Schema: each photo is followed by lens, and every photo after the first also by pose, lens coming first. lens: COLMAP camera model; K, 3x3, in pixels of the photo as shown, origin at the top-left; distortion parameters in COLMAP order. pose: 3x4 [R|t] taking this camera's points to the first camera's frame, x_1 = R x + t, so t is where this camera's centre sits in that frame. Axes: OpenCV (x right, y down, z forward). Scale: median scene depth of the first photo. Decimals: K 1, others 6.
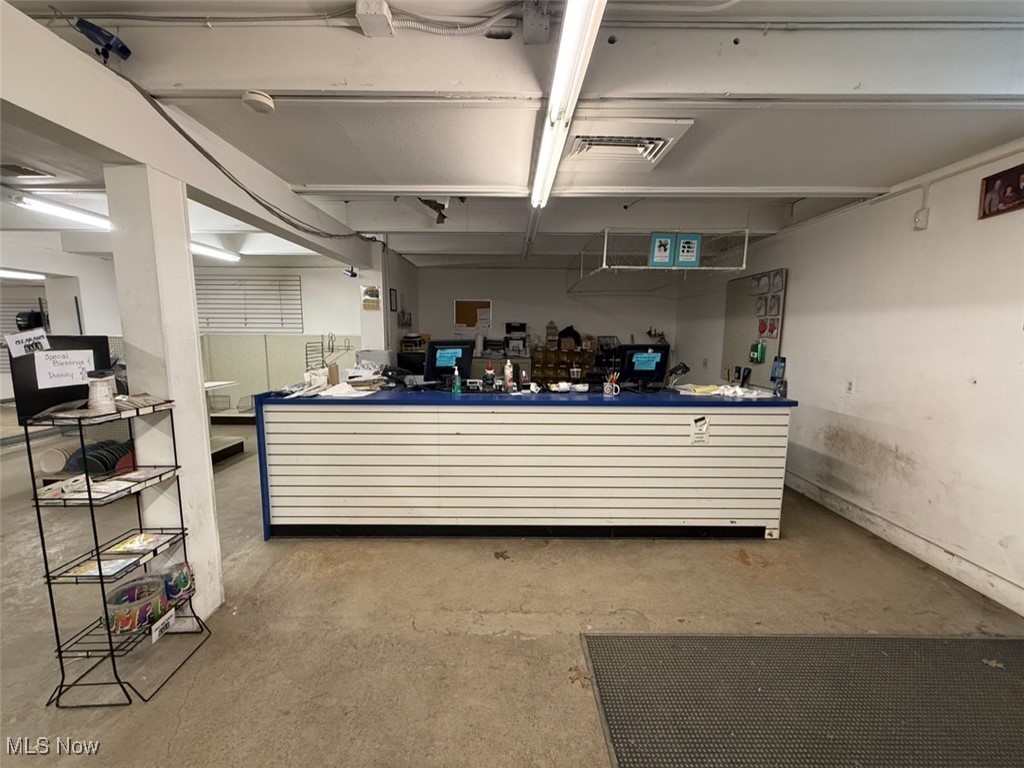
lens RADIAL K [[406.7, 0, 508.9], [0, 406.7, 384.5], [0, 0, 1]] dist [-0.002424, -0.000020]
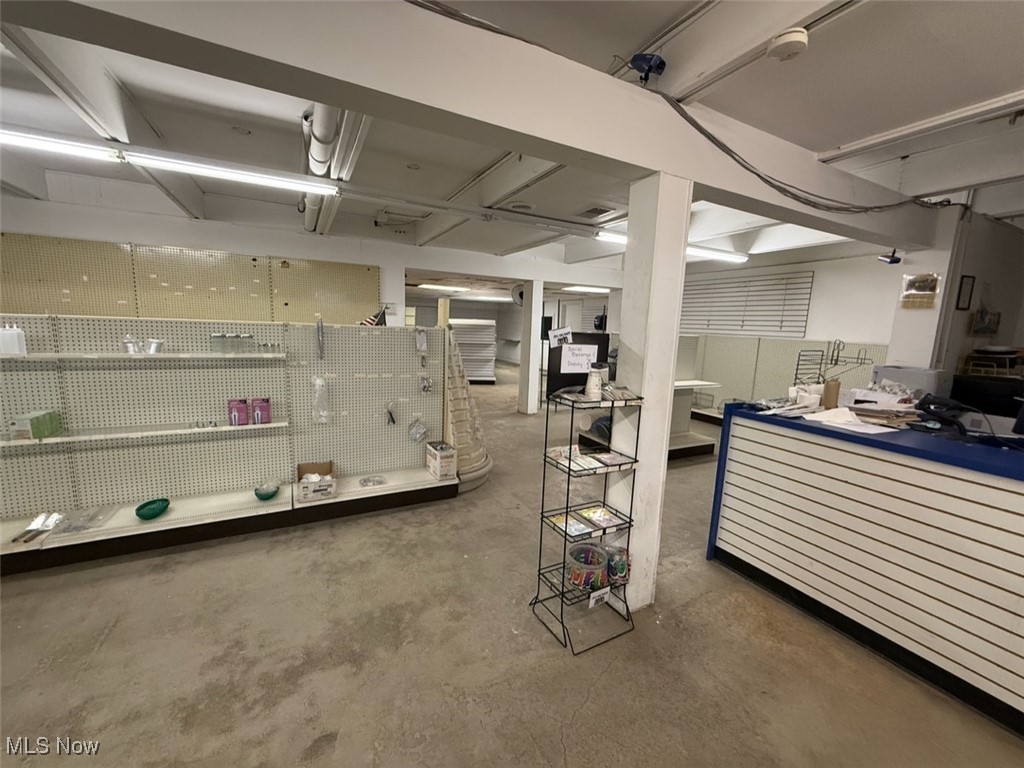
lens RADIAL K [[406.7, 0, 508.9], [0, 406.7, 384.5], [0, 0, 1]] dist [-0.002424, -0.000020]
pose [[0.453545, 0.141546, -0.879922, -0.068328], [-0.147207, 0.985644, 0.082676, -0.028545], [0.878992, 0.092033, 0.467870, 0.197910]]
